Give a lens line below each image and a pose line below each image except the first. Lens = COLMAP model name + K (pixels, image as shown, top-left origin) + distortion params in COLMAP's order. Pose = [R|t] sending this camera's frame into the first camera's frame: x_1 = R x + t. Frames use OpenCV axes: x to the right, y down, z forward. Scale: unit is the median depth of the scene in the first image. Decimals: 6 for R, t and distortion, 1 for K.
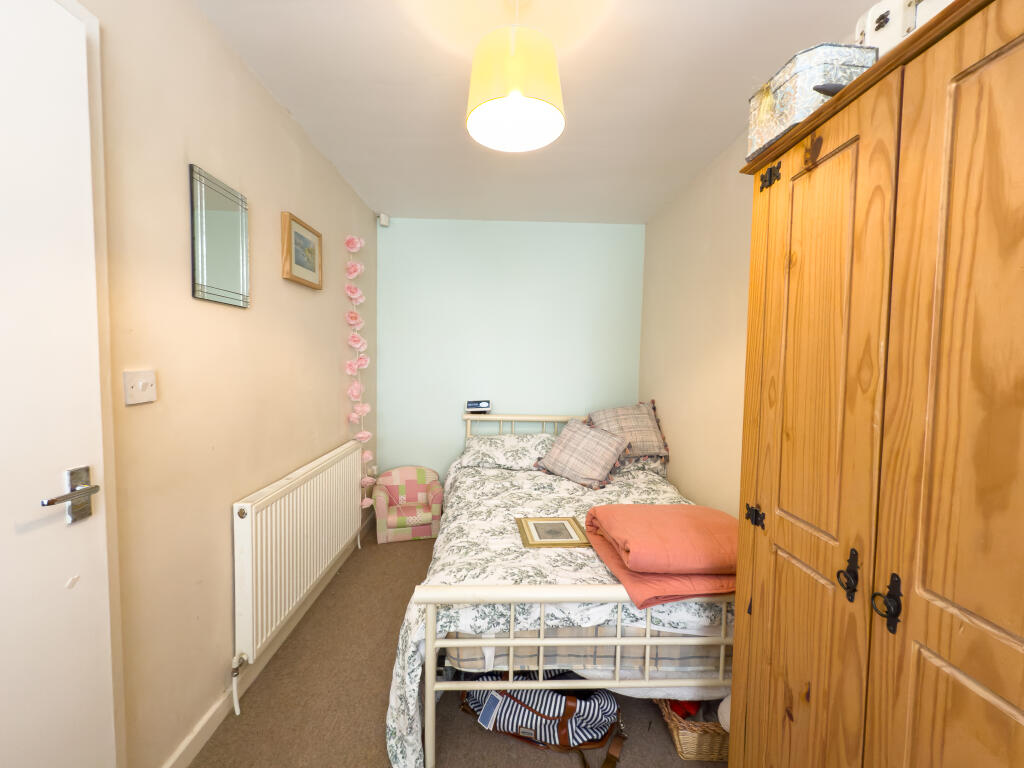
lens RADIAL K [[408.3, 0, 513.1], [0, 408.3, 381.7], [0, 0, 1]] dist [-0.000085, -0.000008]
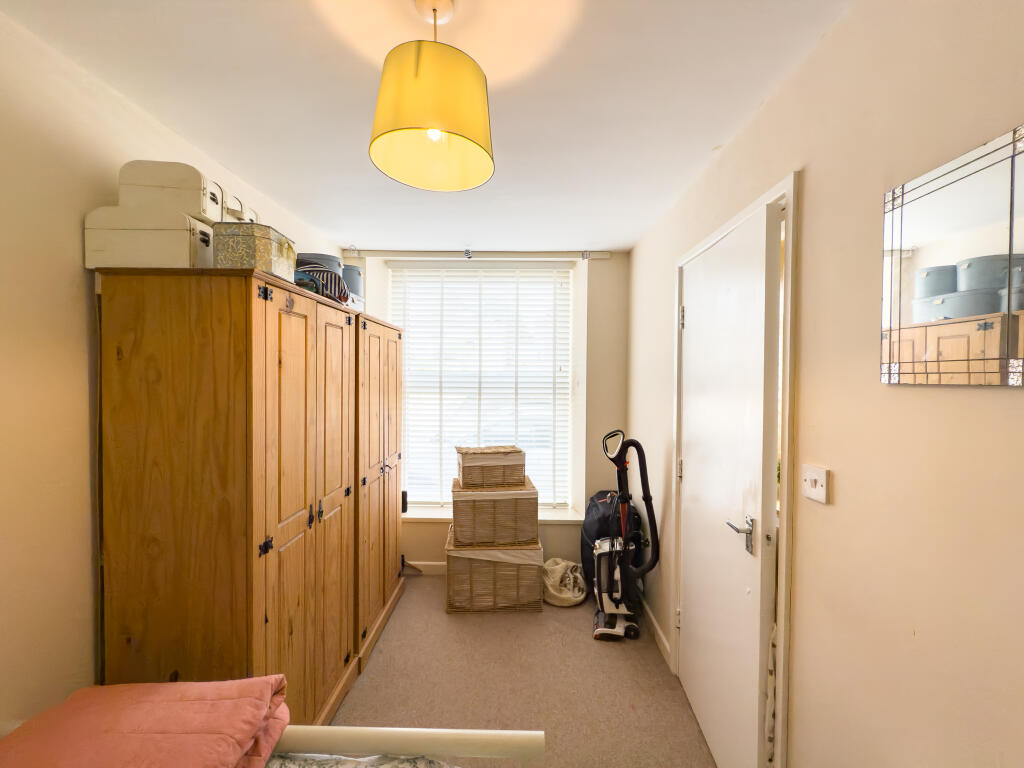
lens RADIAL K [[408.3, 0, 514.9], [0, 408.3, 382.4], [0, 0, 1]] dist [-0.000085, -0.000008]
pose [[-0.998328, -0.030669, 0.048996, -0.263750], [-0.027553, 0.997629, 0.063058, -0.313630], [-0.050814, 0.061603, -0.996806, 2.304771]]
